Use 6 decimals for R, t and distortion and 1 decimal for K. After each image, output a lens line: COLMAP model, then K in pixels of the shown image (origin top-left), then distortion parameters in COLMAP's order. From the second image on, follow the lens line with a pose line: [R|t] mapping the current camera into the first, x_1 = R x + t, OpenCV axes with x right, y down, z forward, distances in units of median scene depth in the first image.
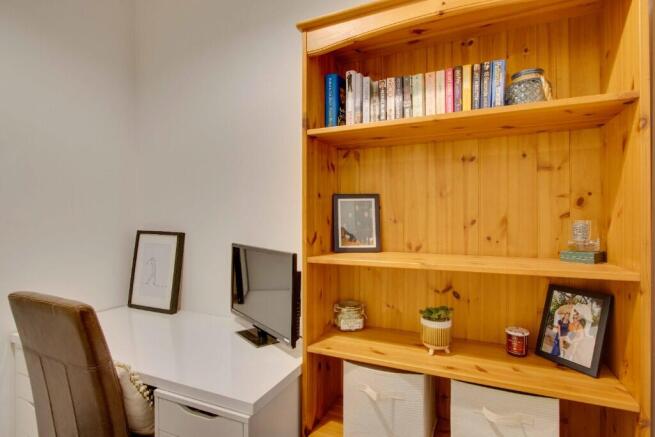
lens RADIAL K [[310.4, 0, 321.4], [0, 310.4, 217.9], [0, 0, 1]] dist [-0.021585, 0.001380]
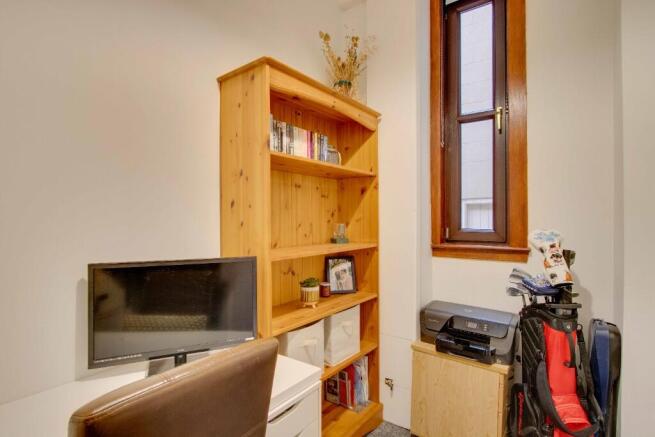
lens RADIAL K [[310.4, 0, 321.4], [0, 310.4, 217.9], [0, 0, 1]] dist [-0.021585, 0.001380]
pose [[0.279682, 0.003843, 0.960085, -1.132488], [0.006932, 0.999958, -0.006021, -0.017574], [-0.960068, 0.008339, 0.279643, 0.485081]]
